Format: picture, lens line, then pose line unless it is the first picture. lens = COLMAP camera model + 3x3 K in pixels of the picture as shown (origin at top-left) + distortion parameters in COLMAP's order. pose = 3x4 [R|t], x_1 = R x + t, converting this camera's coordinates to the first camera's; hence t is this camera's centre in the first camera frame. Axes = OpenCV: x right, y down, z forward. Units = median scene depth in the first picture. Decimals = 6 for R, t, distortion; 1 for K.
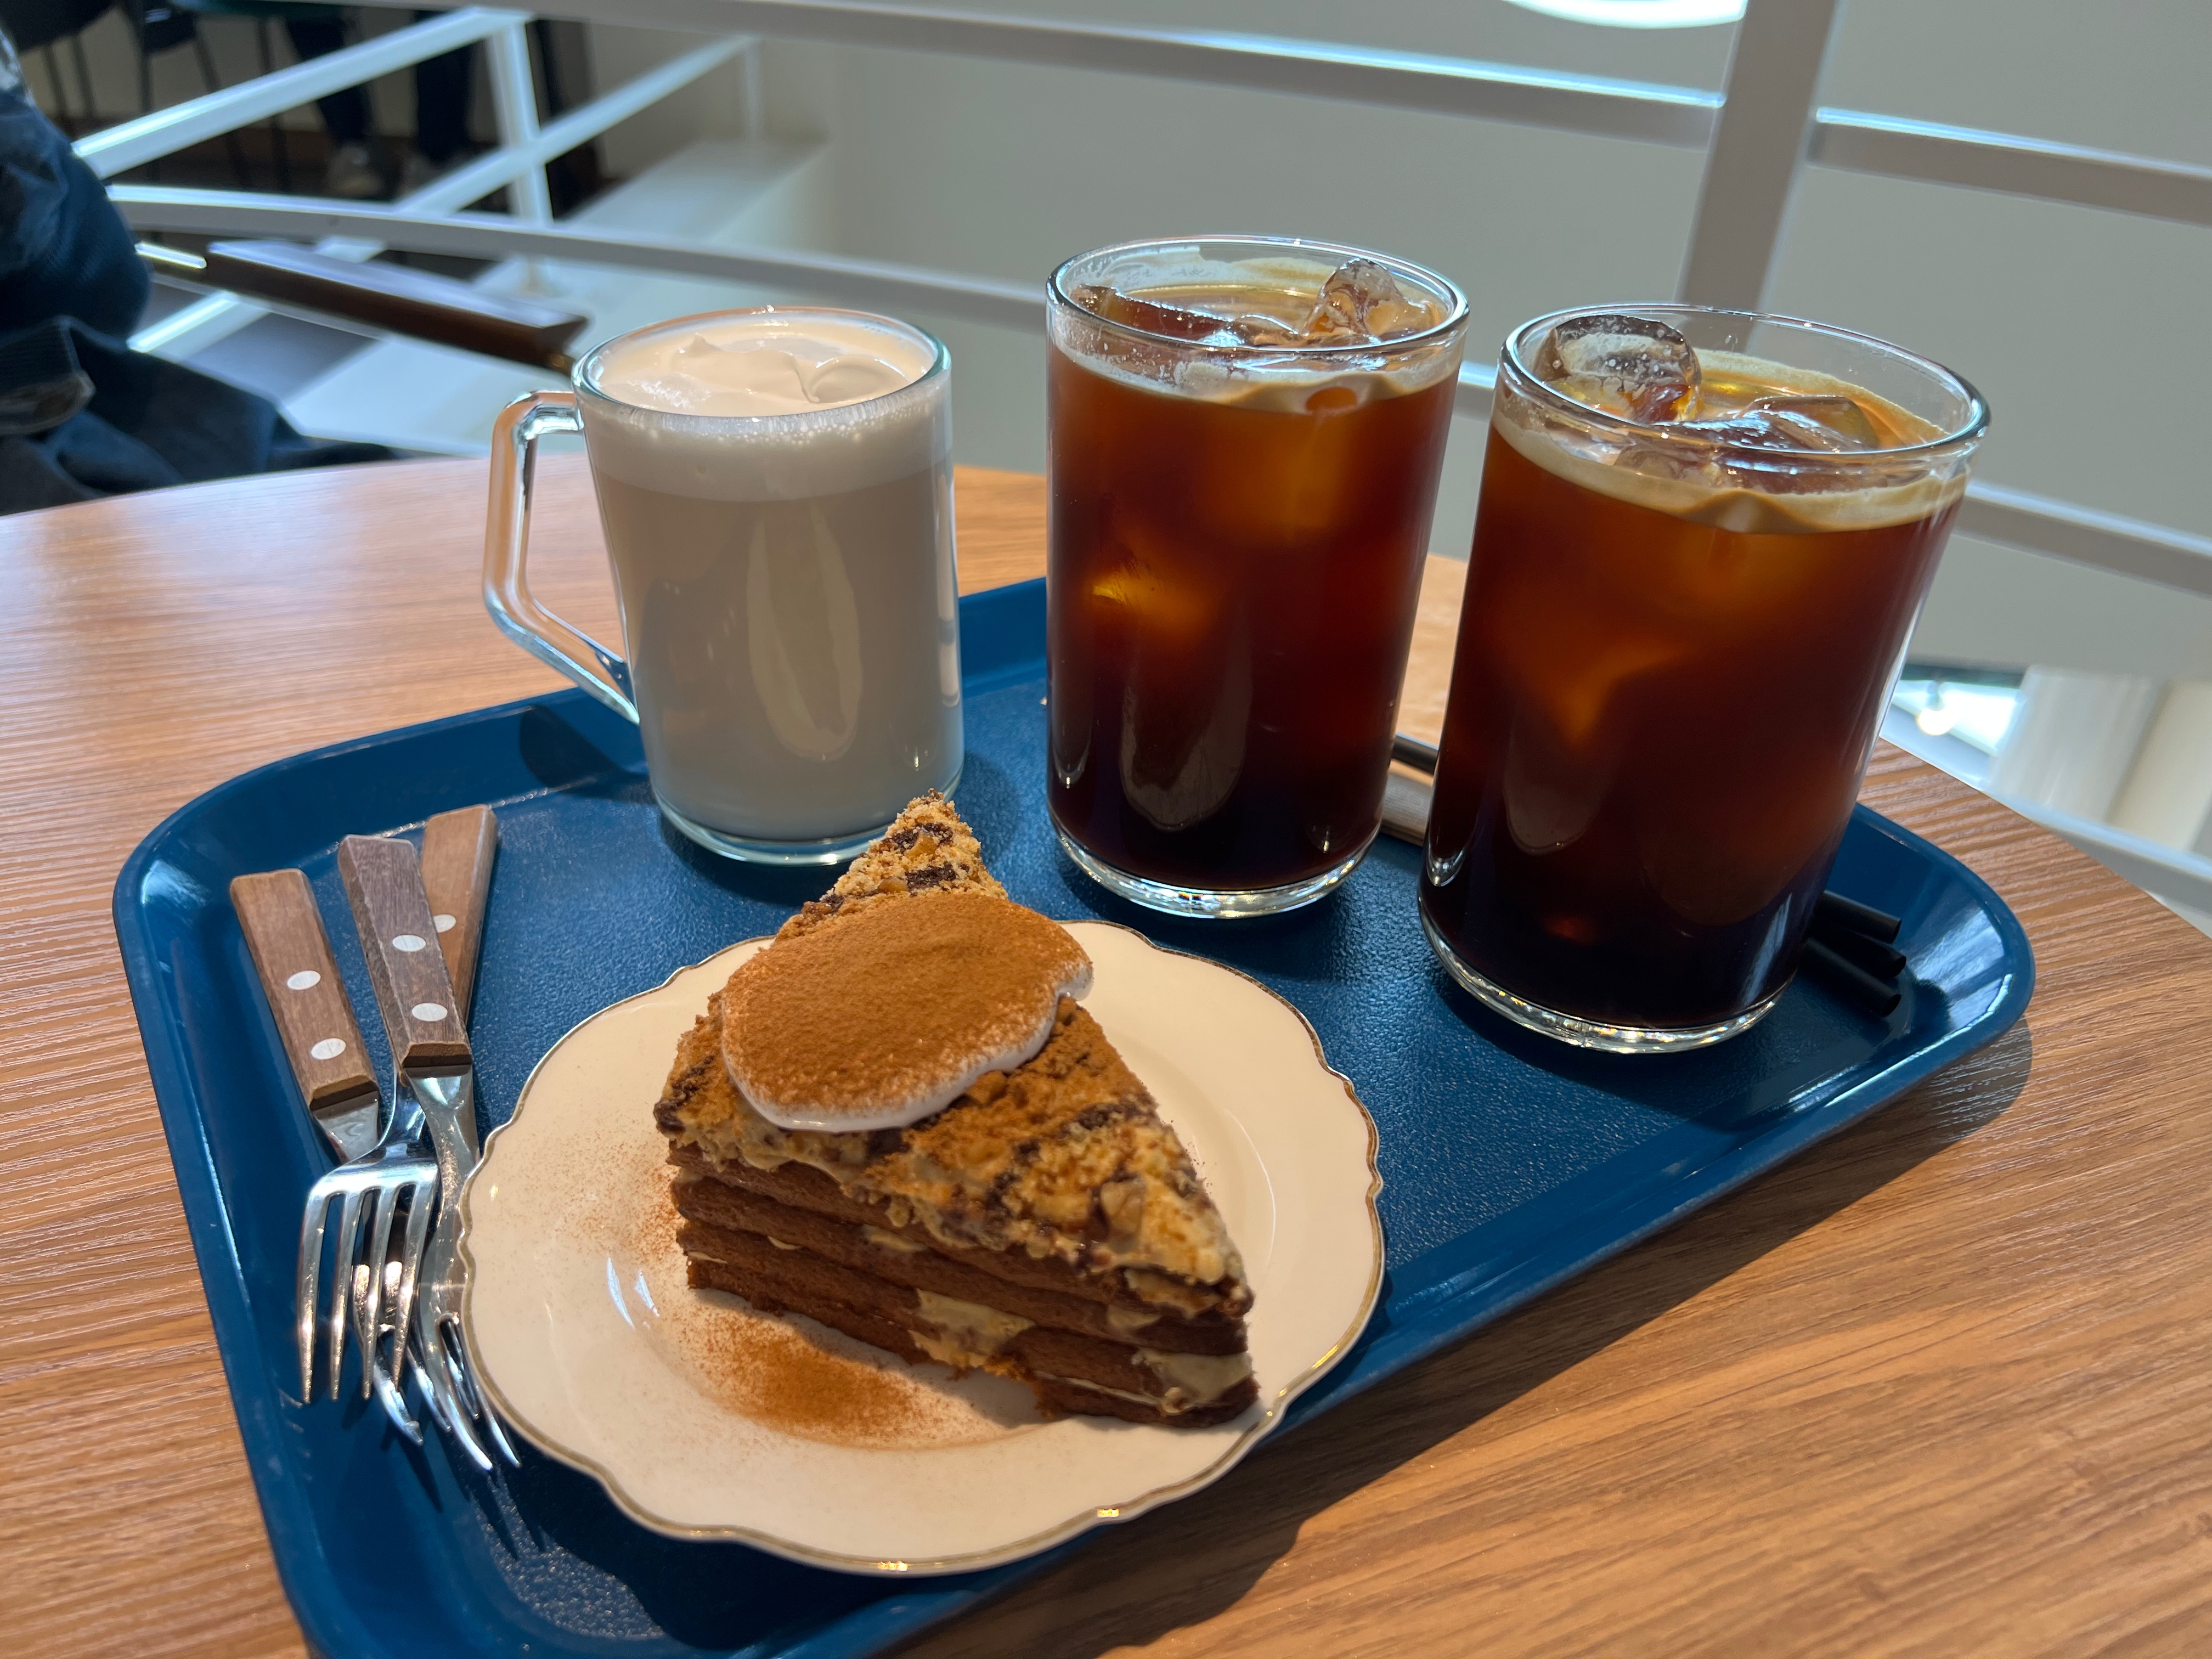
lens RADIAL K [[1667.4, 0, 1105.5], [0, 1667.4, 830.3], [0, 0, 1]] dist [0.012655, -0.036540]
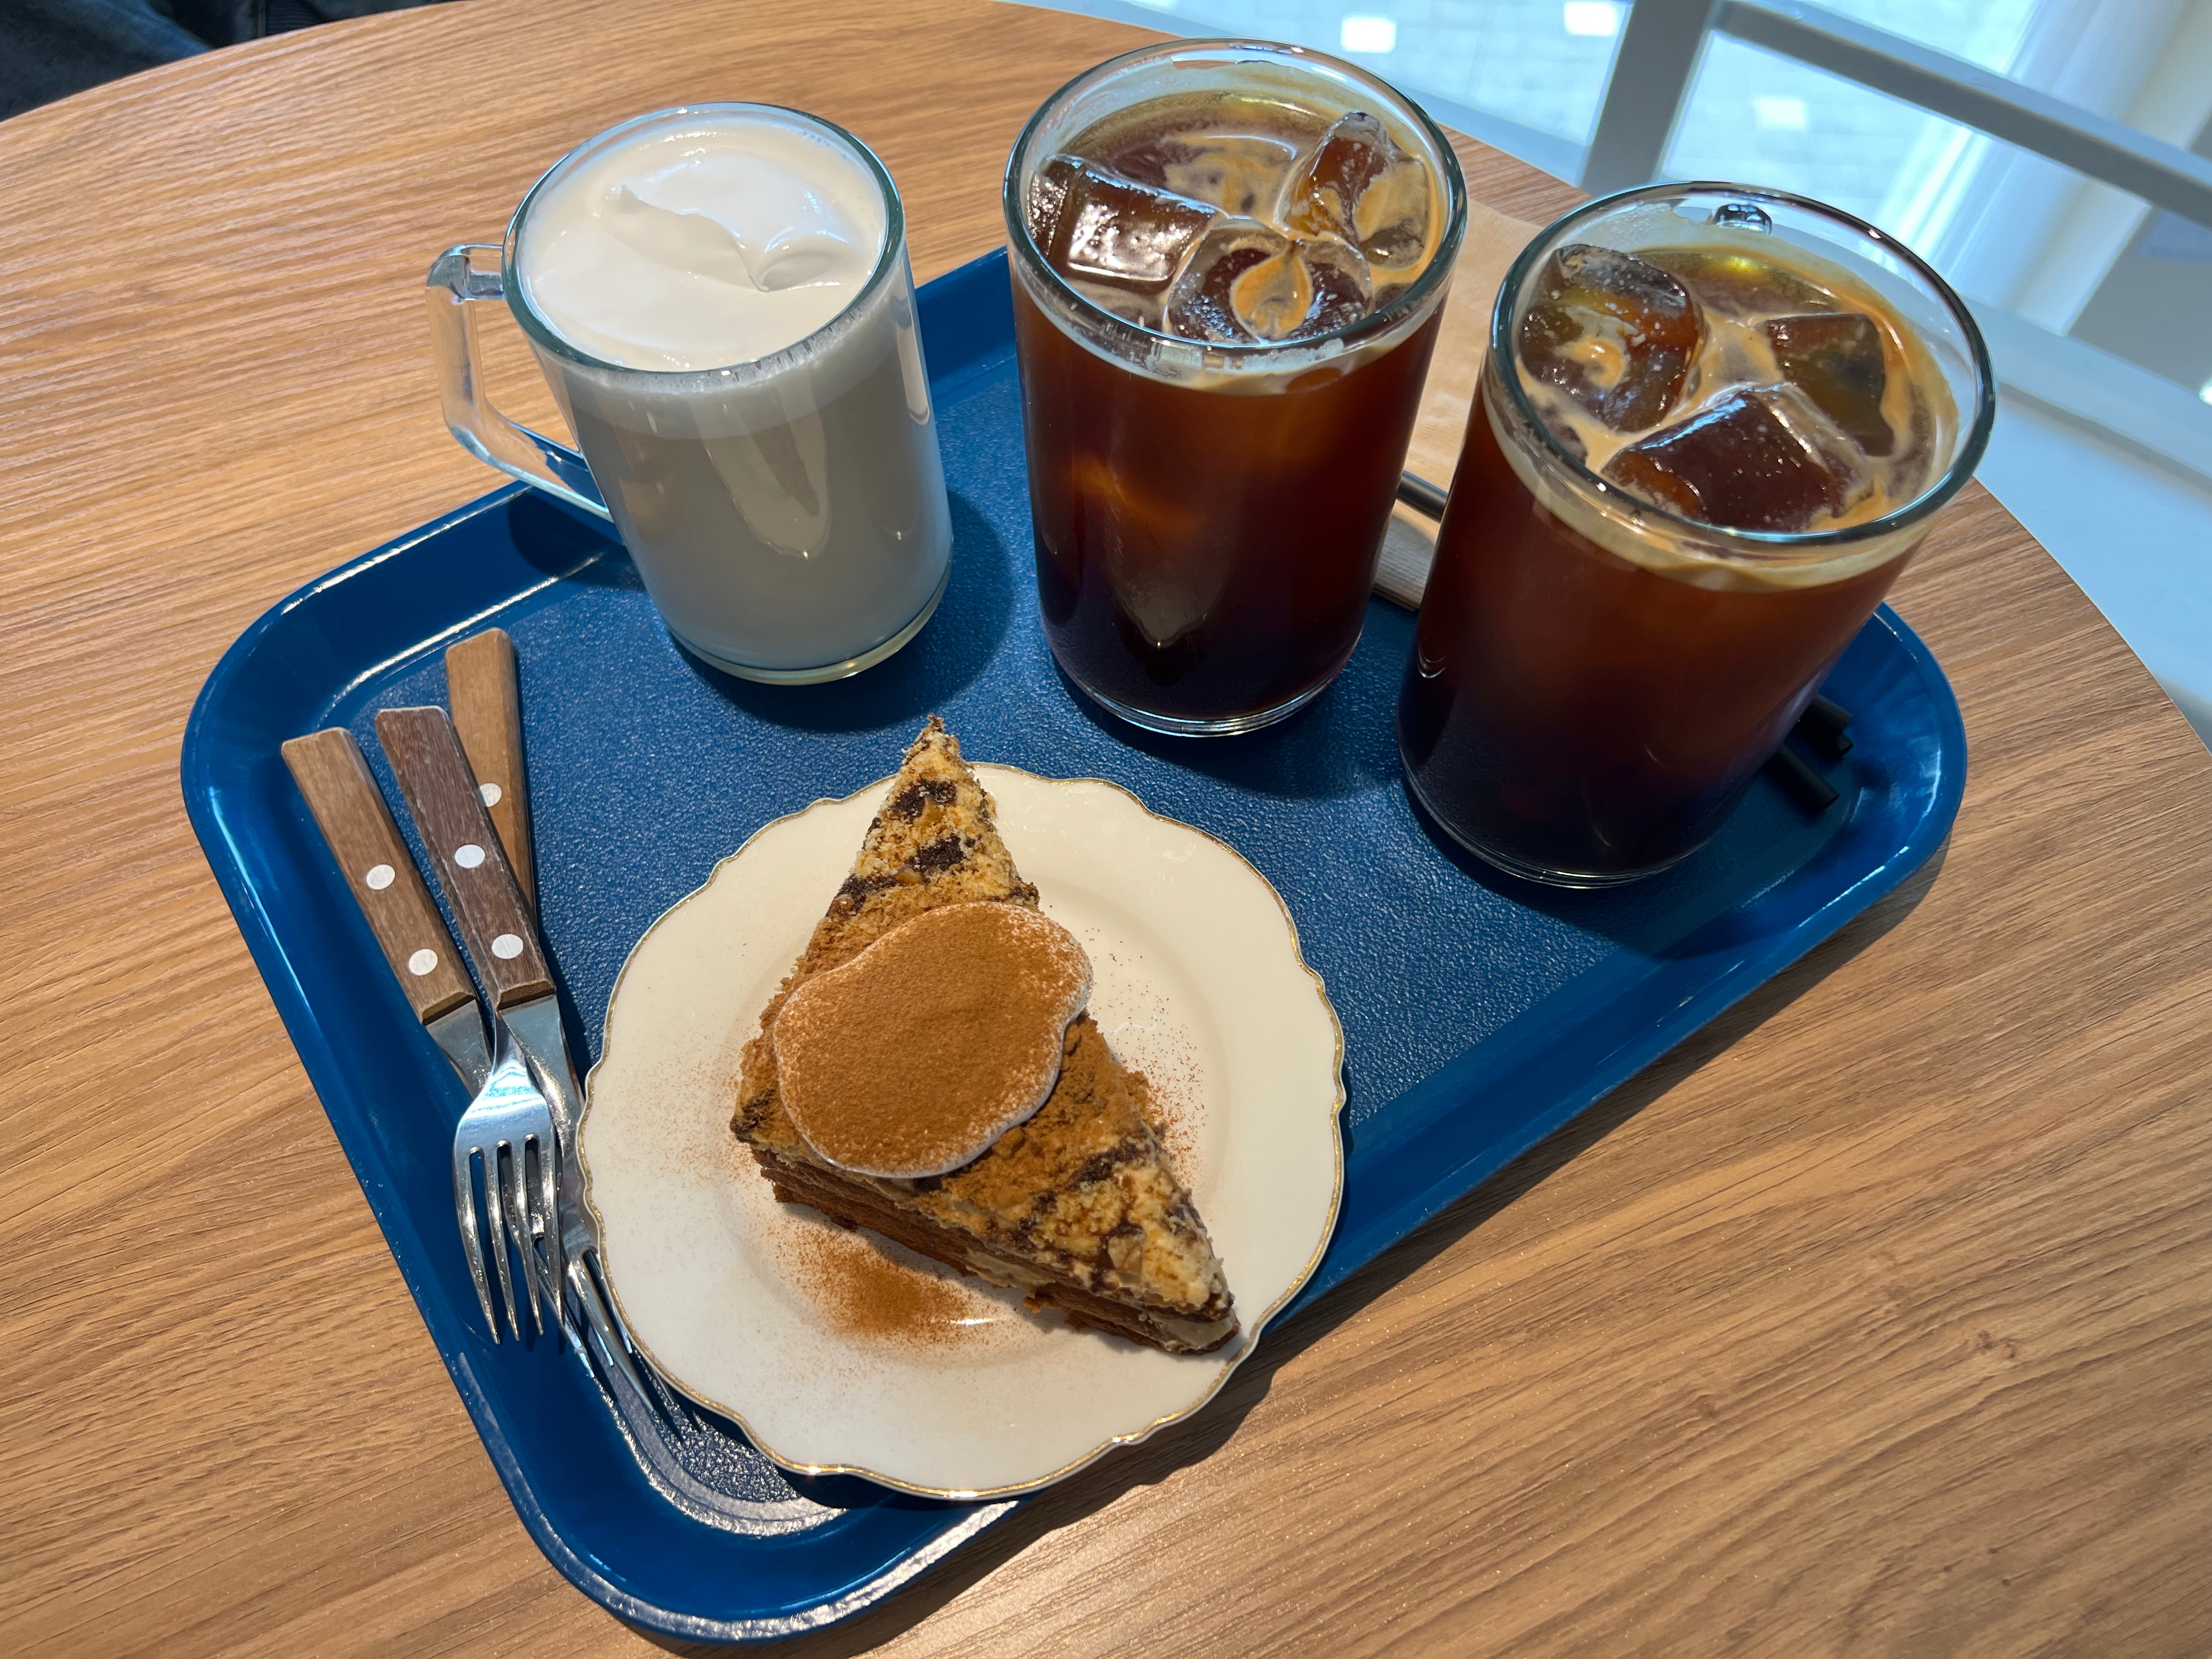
lens RADIAL K [[1667.4, 0, 1112.2], [0, 1667.4, 828.6], [0, 0, 1]] dist [0.012655, -0.036540]
pose [[0.998901, -0.043530, -0.017379, 0.030191], [0.046632, 0.885538, 0.462220, -0.534997], [-0.004730, -0.462522, 0.886595, 0.040755]]
